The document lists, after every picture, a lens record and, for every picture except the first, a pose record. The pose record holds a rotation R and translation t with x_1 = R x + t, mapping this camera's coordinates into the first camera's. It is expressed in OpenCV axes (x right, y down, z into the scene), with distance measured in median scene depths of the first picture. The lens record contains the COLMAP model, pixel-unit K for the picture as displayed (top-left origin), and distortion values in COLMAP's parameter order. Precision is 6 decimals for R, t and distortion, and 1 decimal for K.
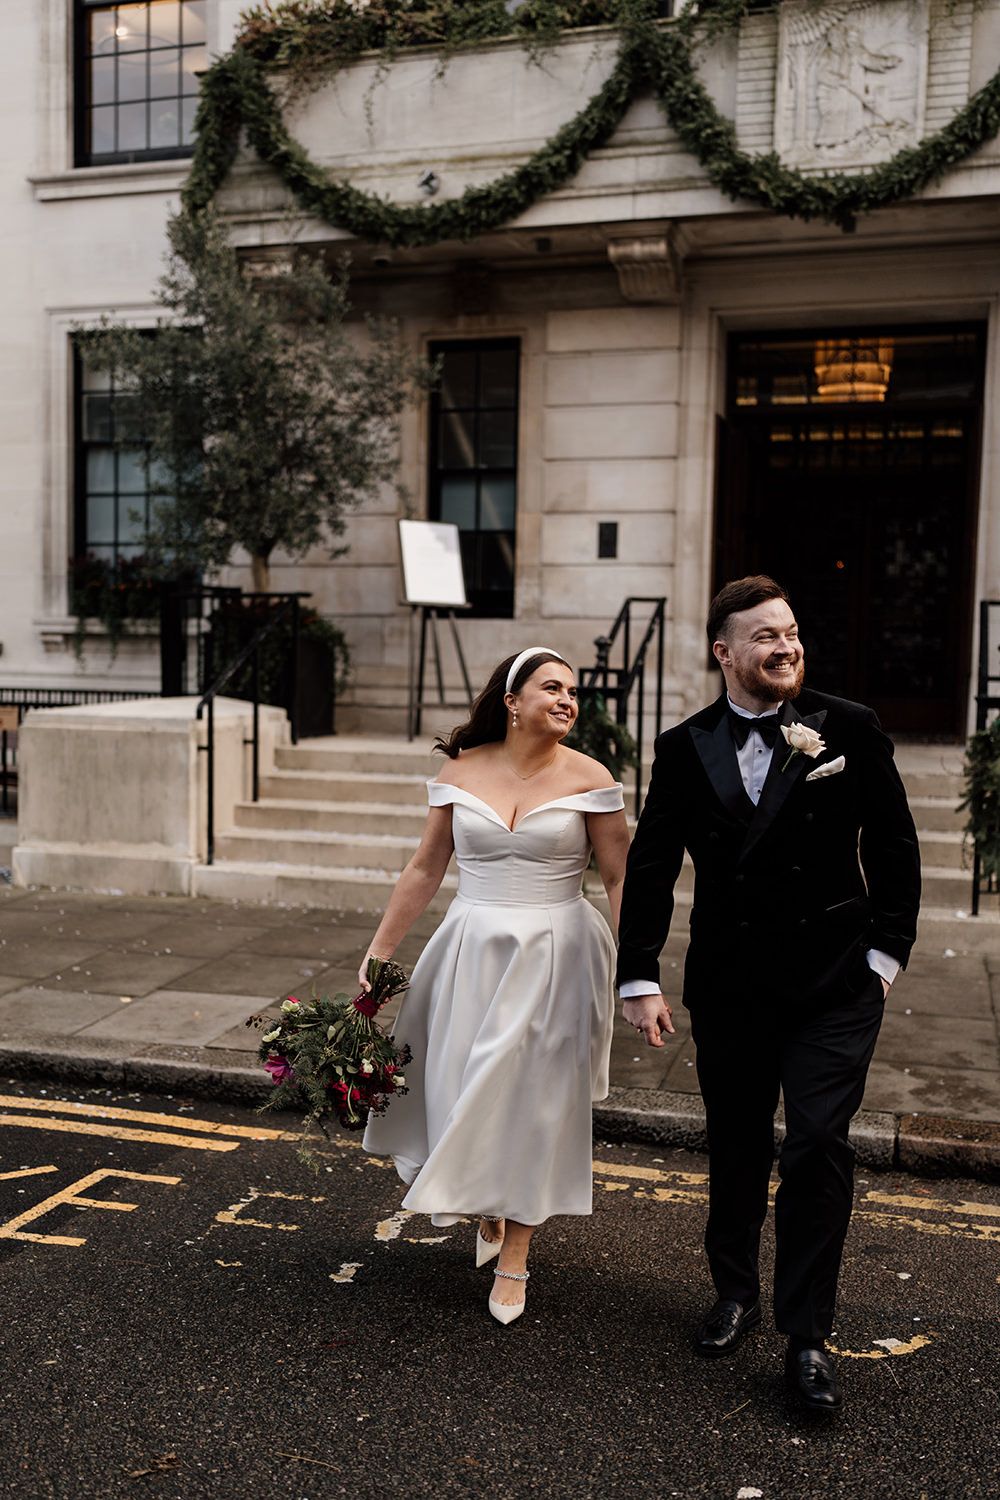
lens RADIAL K [[1442.8, 0, 493.8], [0, 1442.8, 754.0], [0, 0, 1]] dist [0.011747, 0.000000]
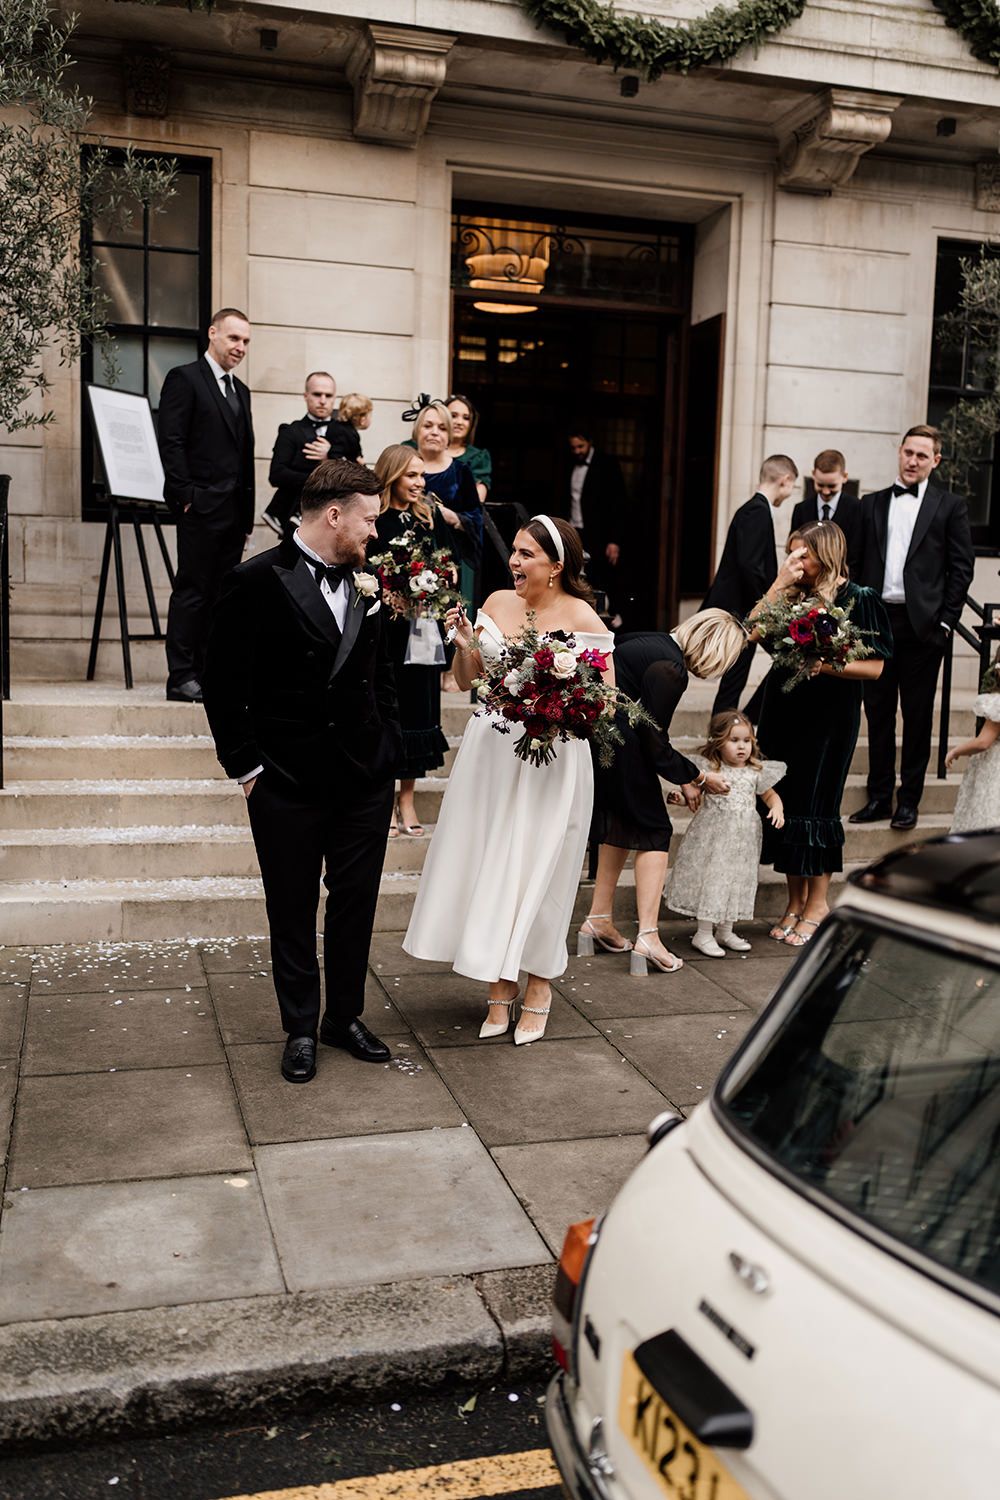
lens RADIAL K [[1385.6, 0, 479.2], [0, 1385.6, 703.6], [0, 0, 1]] dist [0.010104, 0.000000]
pose [[0.852435, -0.034896, 0.521667, -0.284452], [0.025116, 0.999351, 0.025809, -0.014694], [-0.522229, -0.008899, 0.852759, 0.321413]]
